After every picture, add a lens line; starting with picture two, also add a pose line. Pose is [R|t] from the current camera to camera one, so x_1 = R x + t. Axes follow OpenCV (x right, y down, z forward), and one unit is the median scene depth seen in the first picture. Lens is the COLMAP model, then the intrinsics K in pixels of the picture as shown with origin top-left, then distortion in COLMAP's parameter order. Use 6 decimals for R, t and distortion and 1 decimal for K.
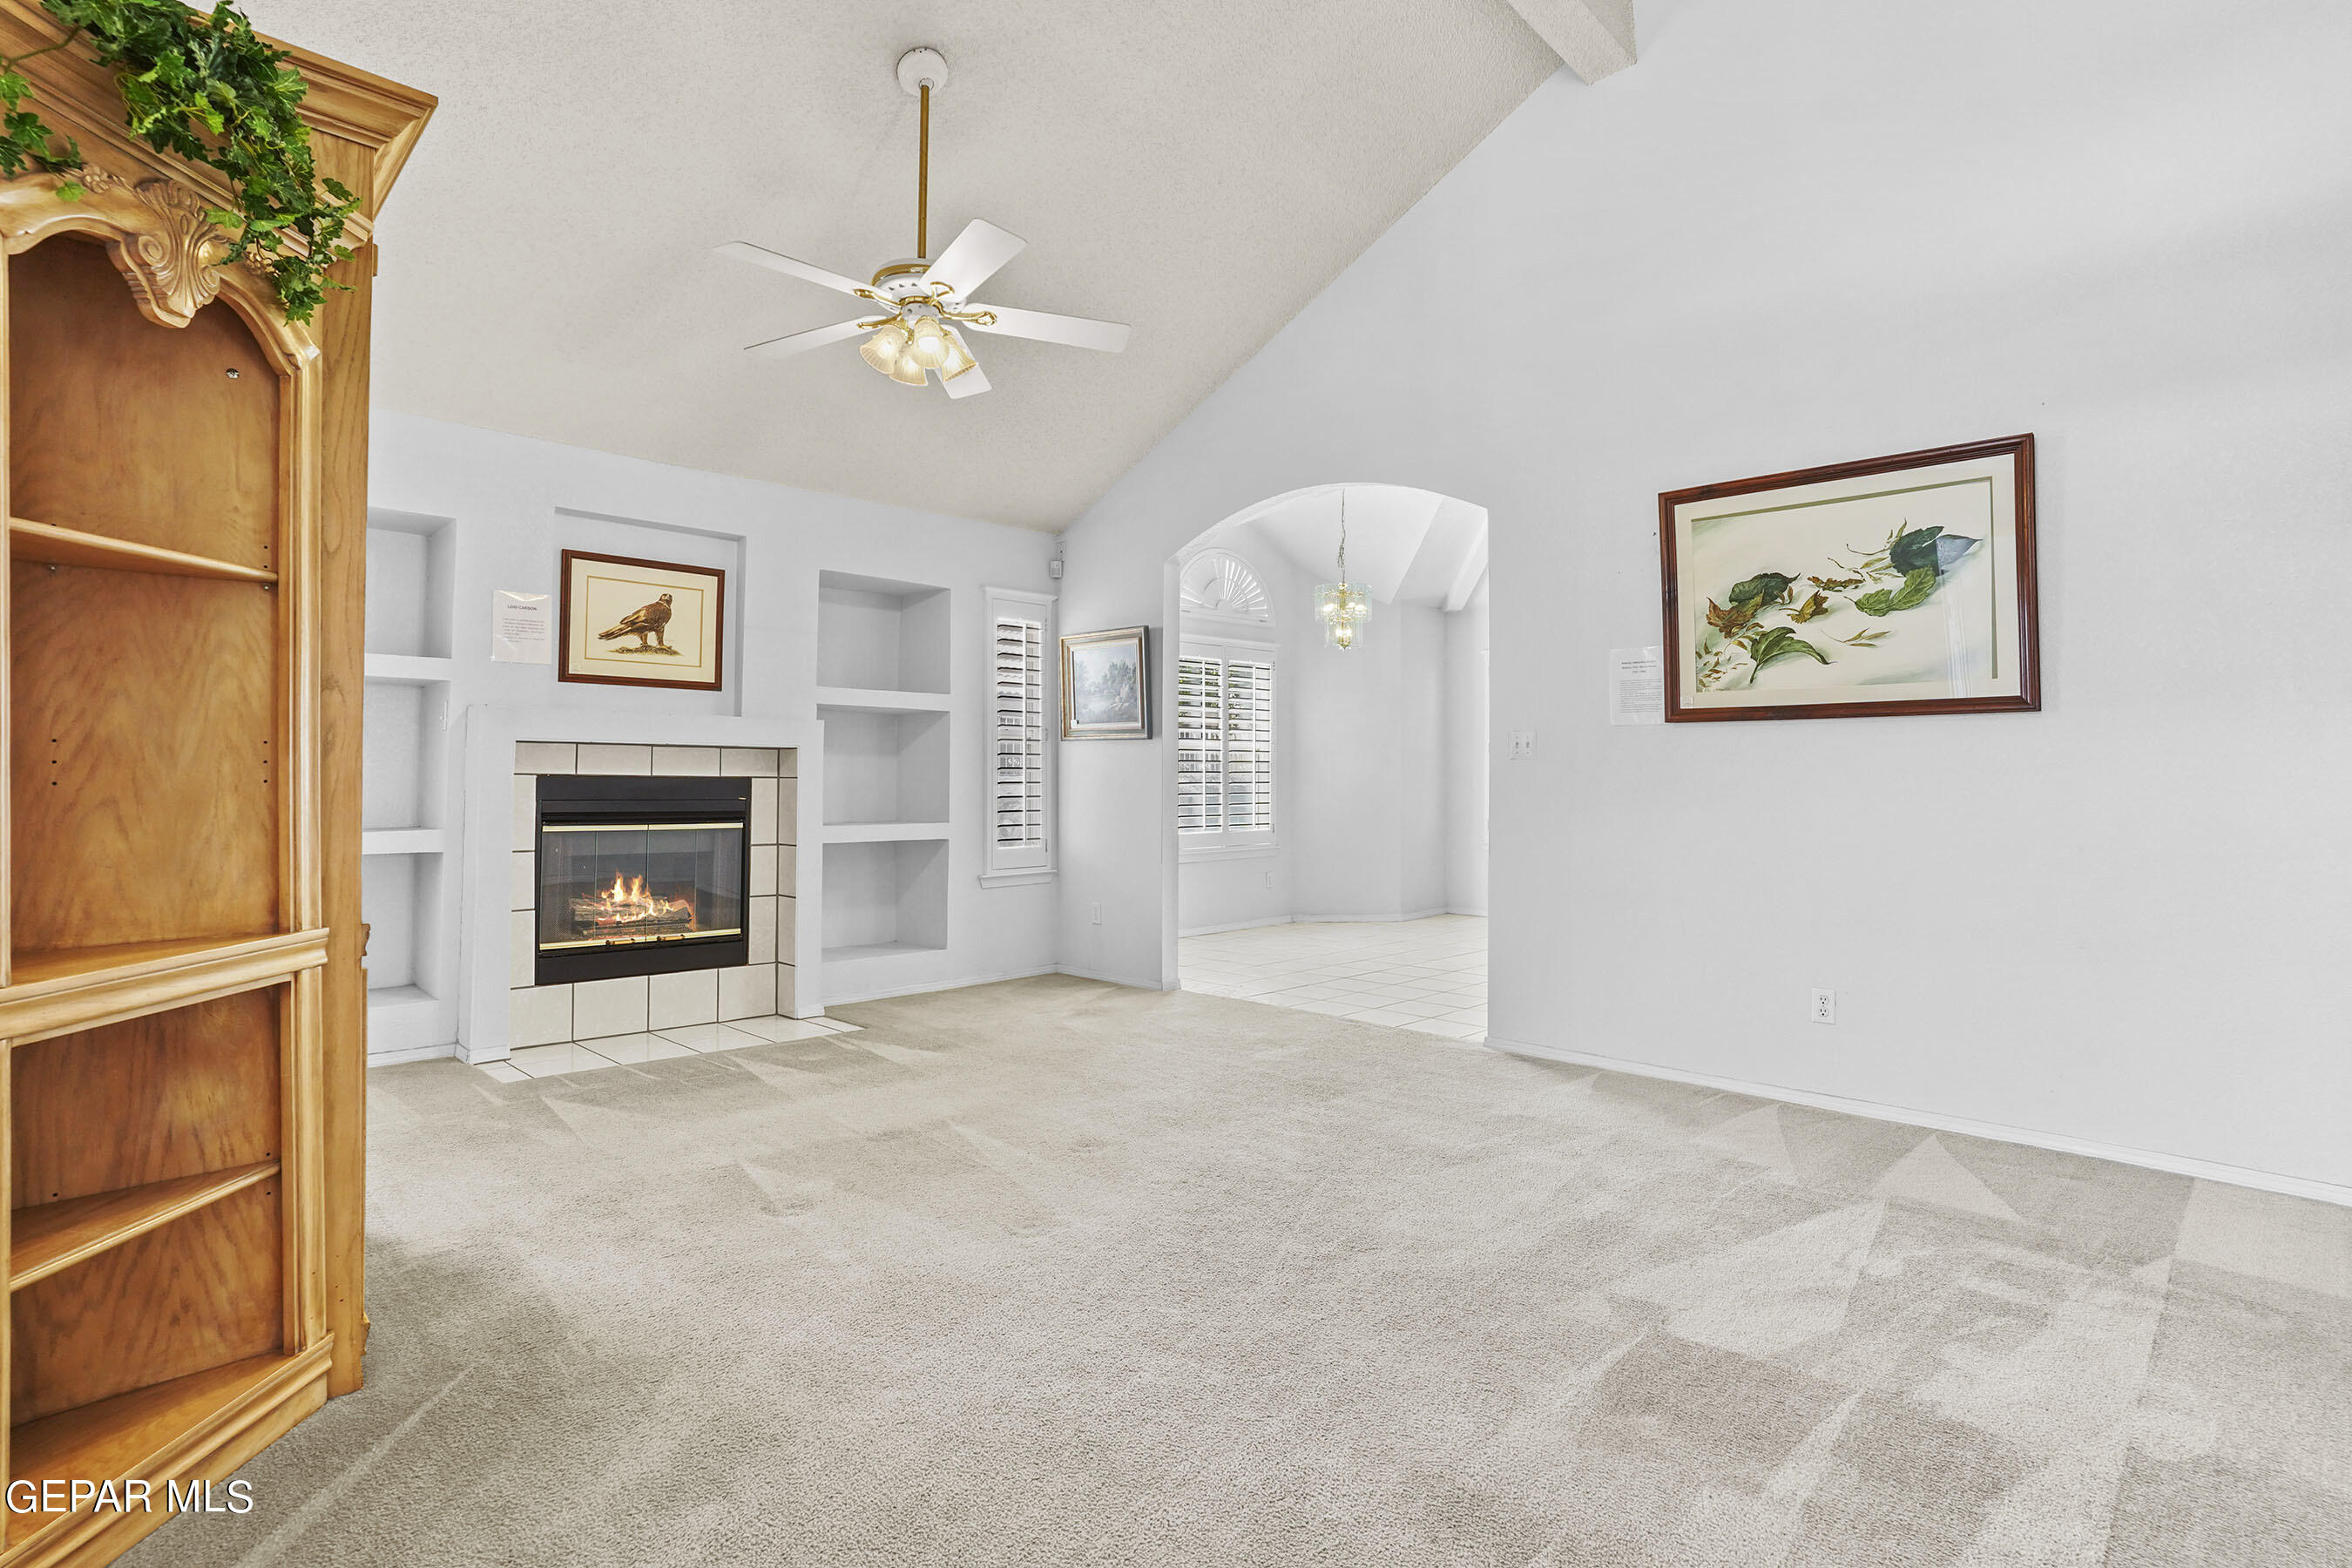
lens RADIAL K [[1169.5, 0, 1163.1], [0, 1169.5, 749.1], [0, 0, 1]] dist [-0.038646, 0.020971]
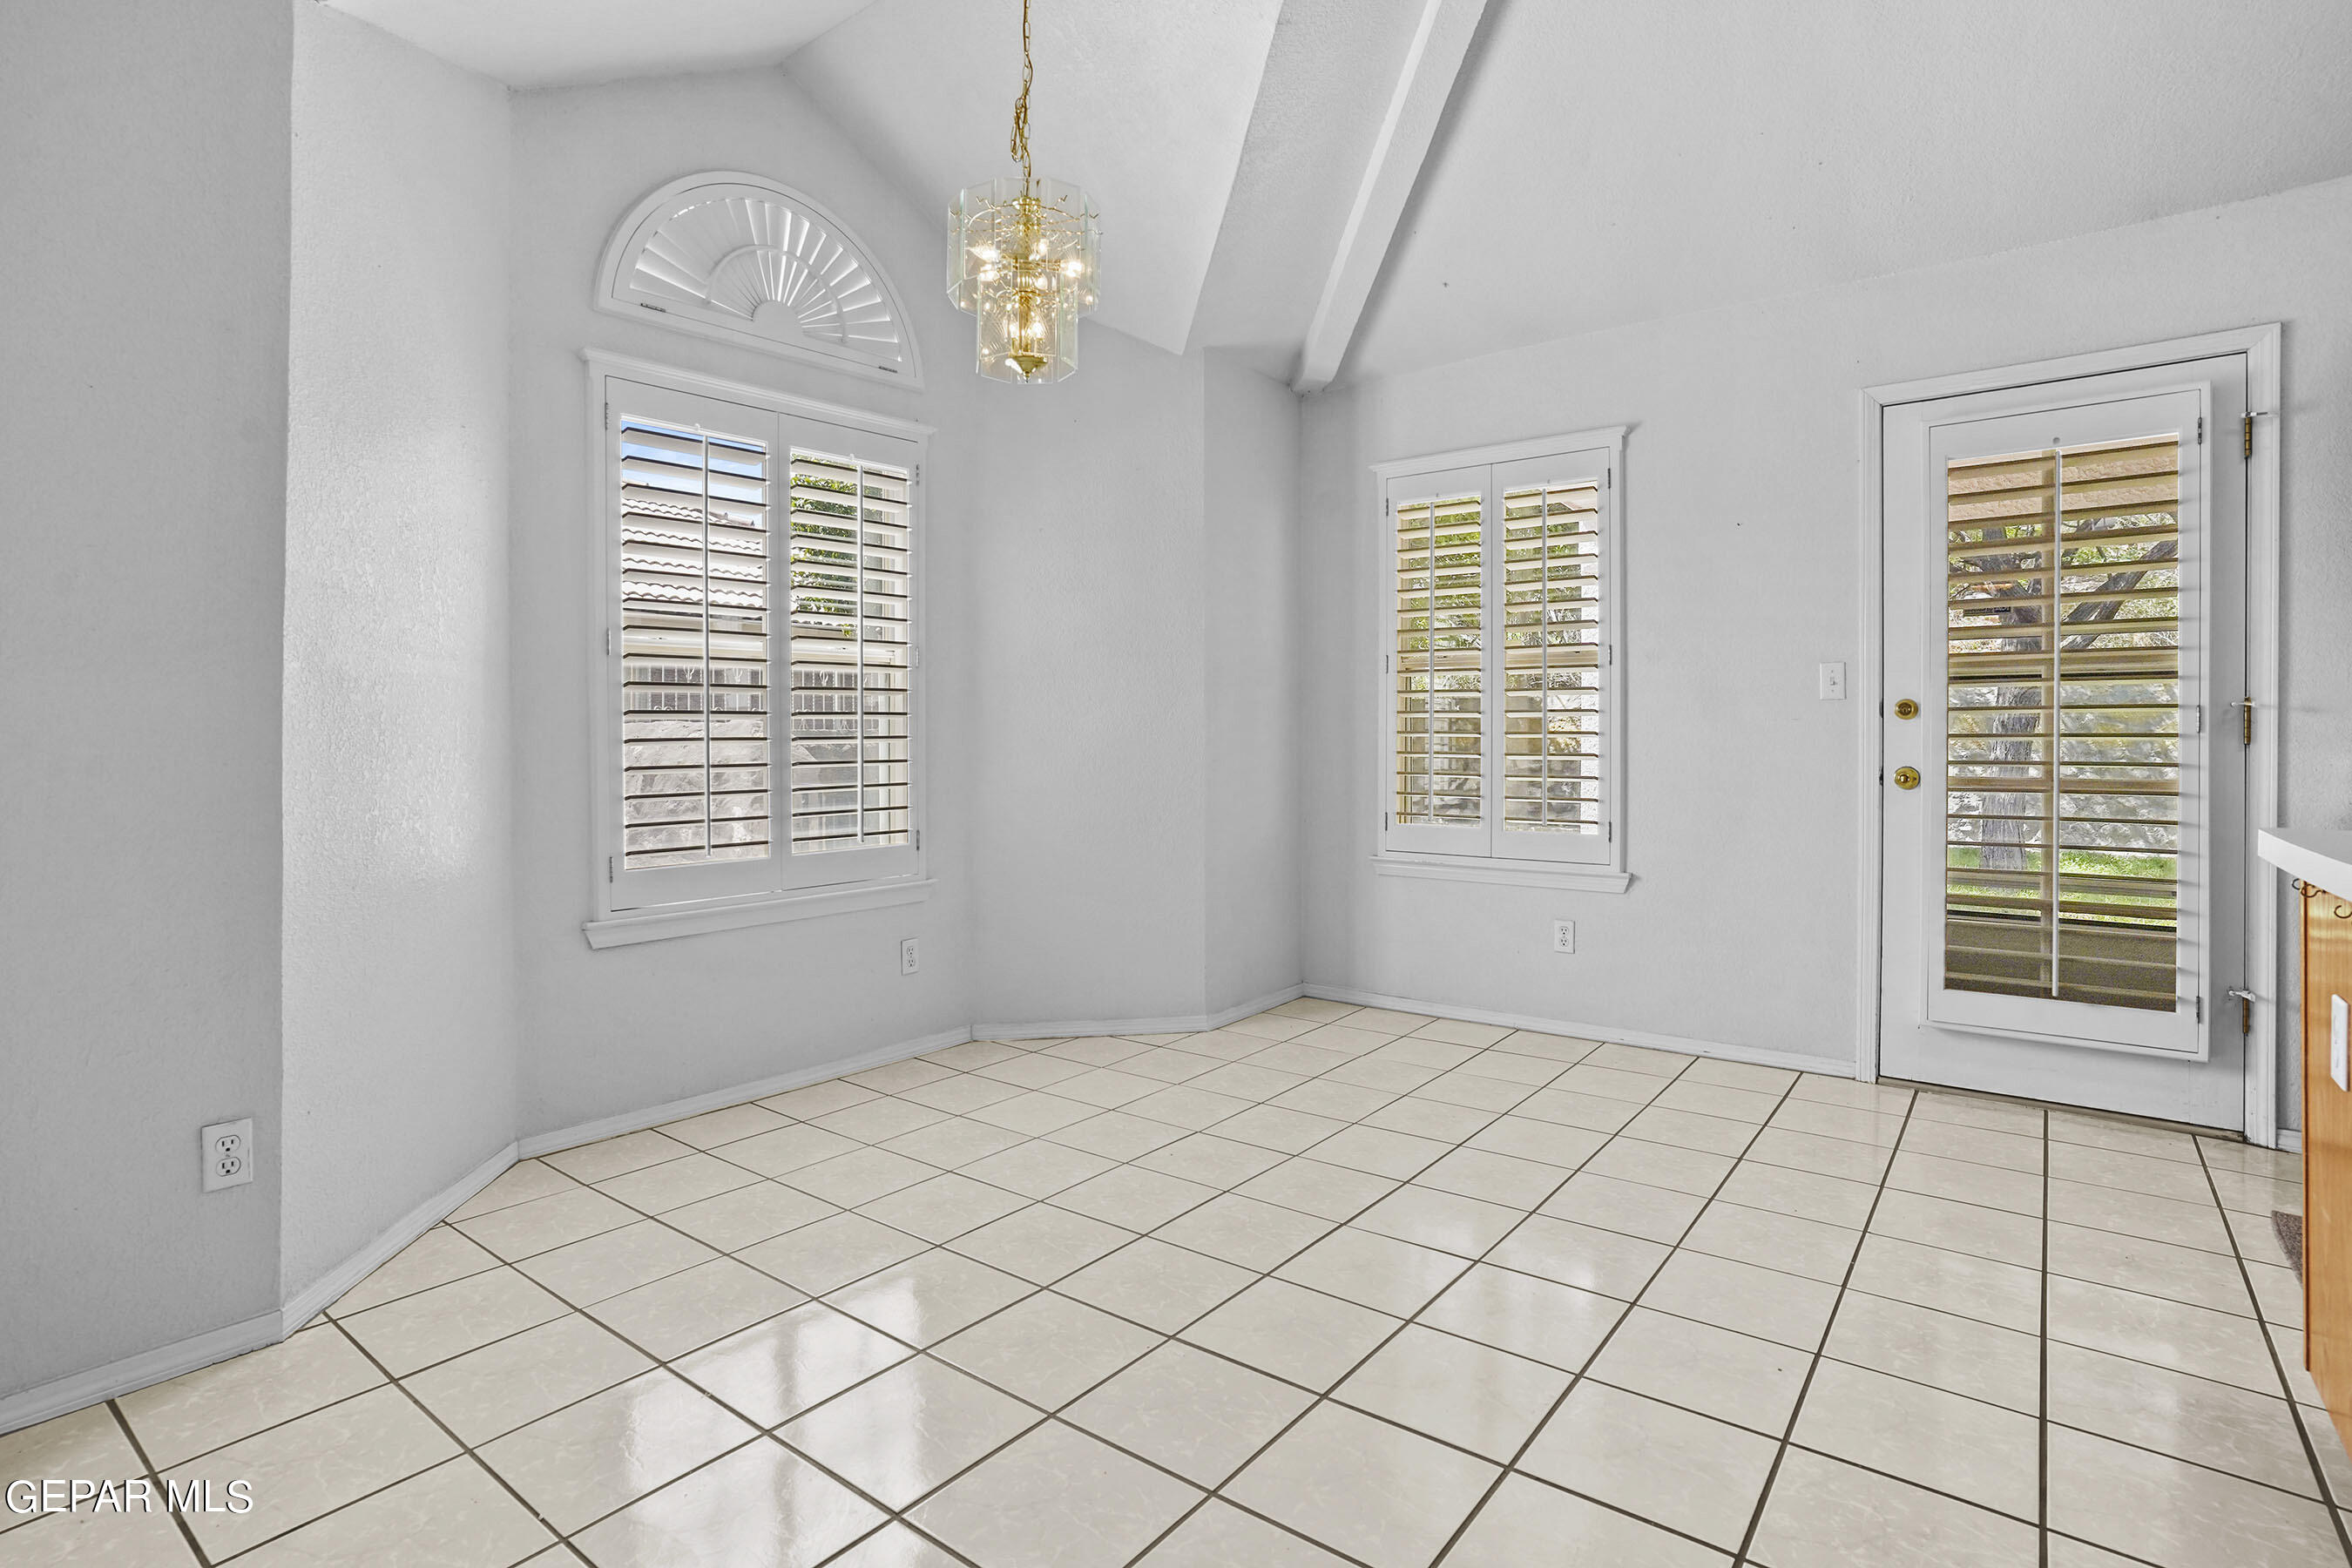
lens RADIAL K [[1169.5, 0, 1166.0], [0, 1169.5, 773.0], [0, 0, 1]] dist [-0.038646, 0.020971]
pose [[0.993400, -0.009530, 0.114301, 0.136844], [0.004616, 0.999057, 0.043182, 0.022894], [-0.114605, -0.042369, 0.992507, 0.546353]]
